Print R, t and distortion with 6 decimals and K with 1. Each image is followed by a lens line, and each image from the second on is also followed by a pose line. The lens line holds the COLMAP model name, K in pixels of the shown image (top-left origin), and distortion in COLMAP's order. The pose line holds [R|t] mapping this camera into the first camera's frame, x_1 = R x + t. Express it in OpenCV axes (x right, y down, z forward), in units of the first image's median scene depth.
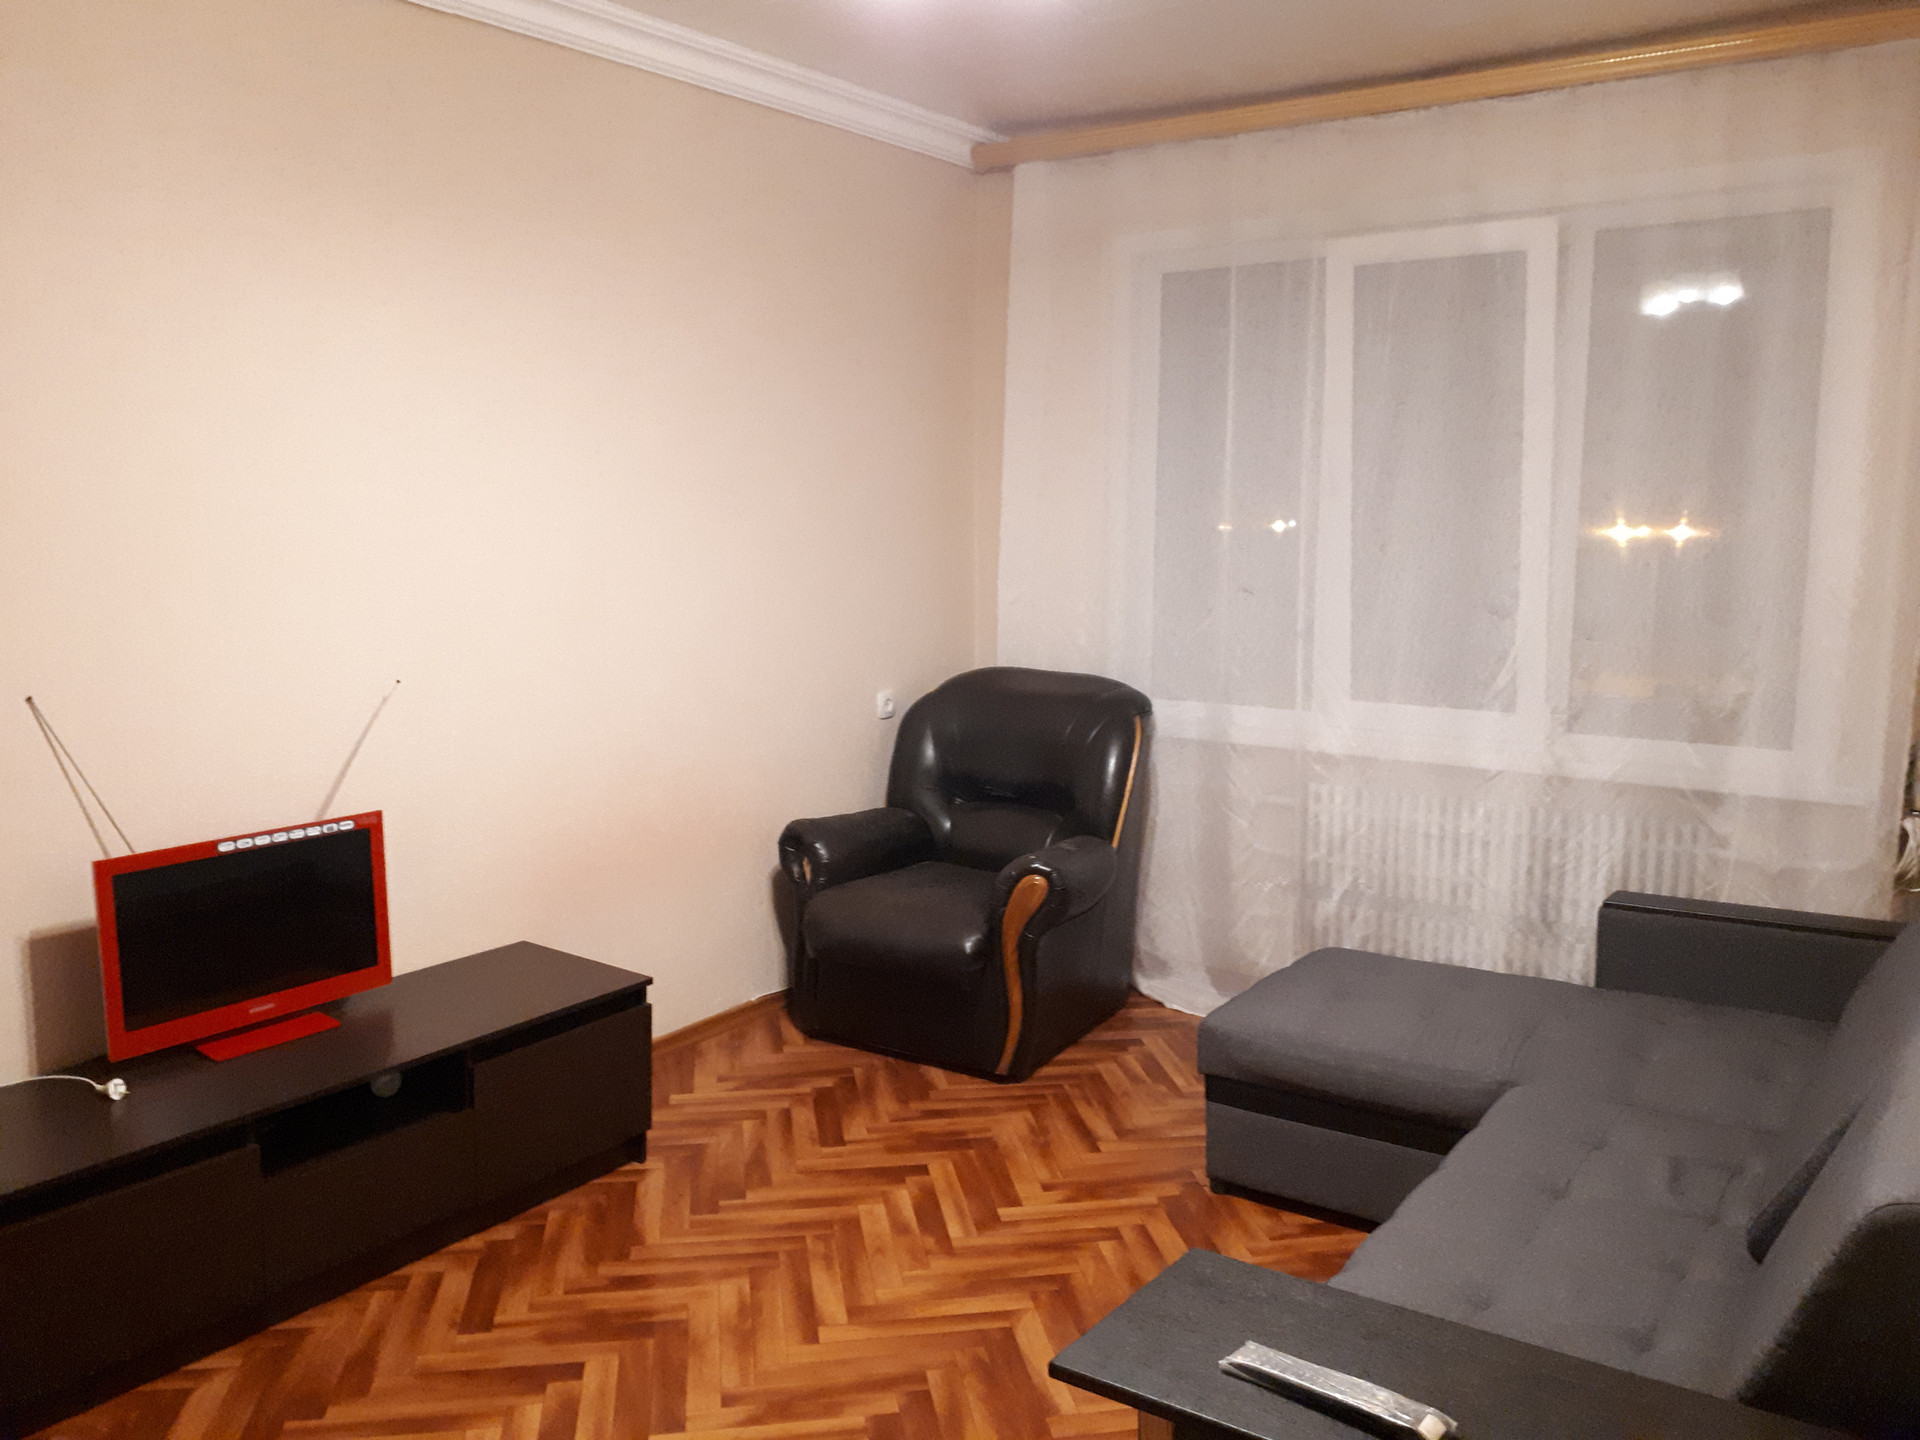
lens RADIAL K [[1542.5, 0, 959.4], [0, 1542.5, 720.1], [0, 0, 1]] dist [-0.004860, -0.002346]
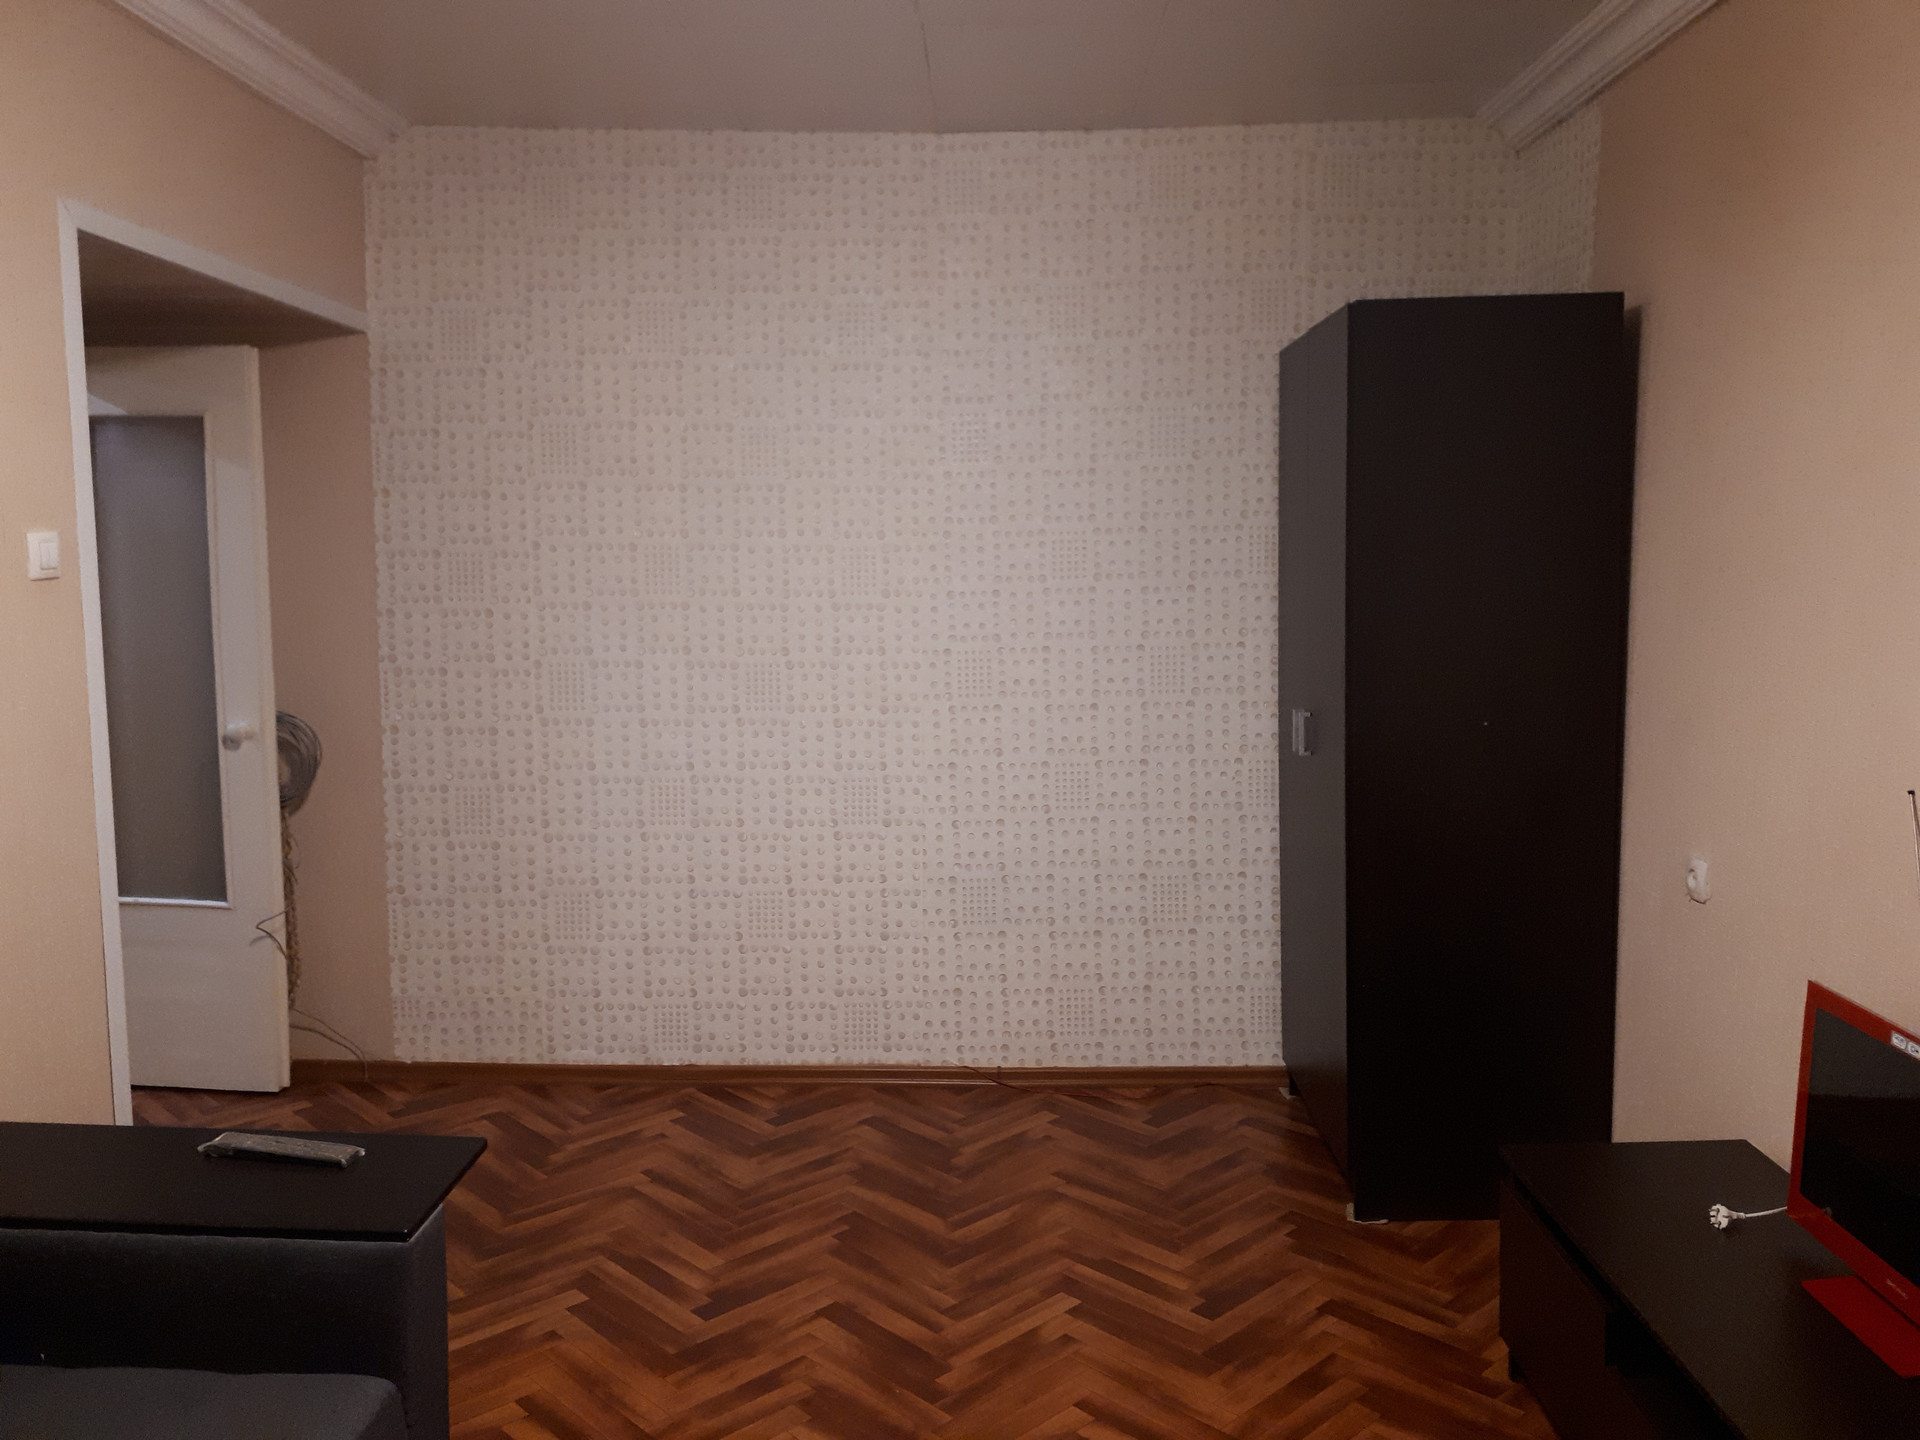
lens RADIAL K [[1542.5, 0, 958.6], [0, 1542.5, 717.9], [0, 0, 1]] dist [-0.004860, -0.002346]
pose [[-0.834919, 0.073937, -0.545385, 0.319975], [-0.055018, 0.974760, 0.216371, -0.249635], [0.547617, 0.210658, -0.809777, 1.773734]]
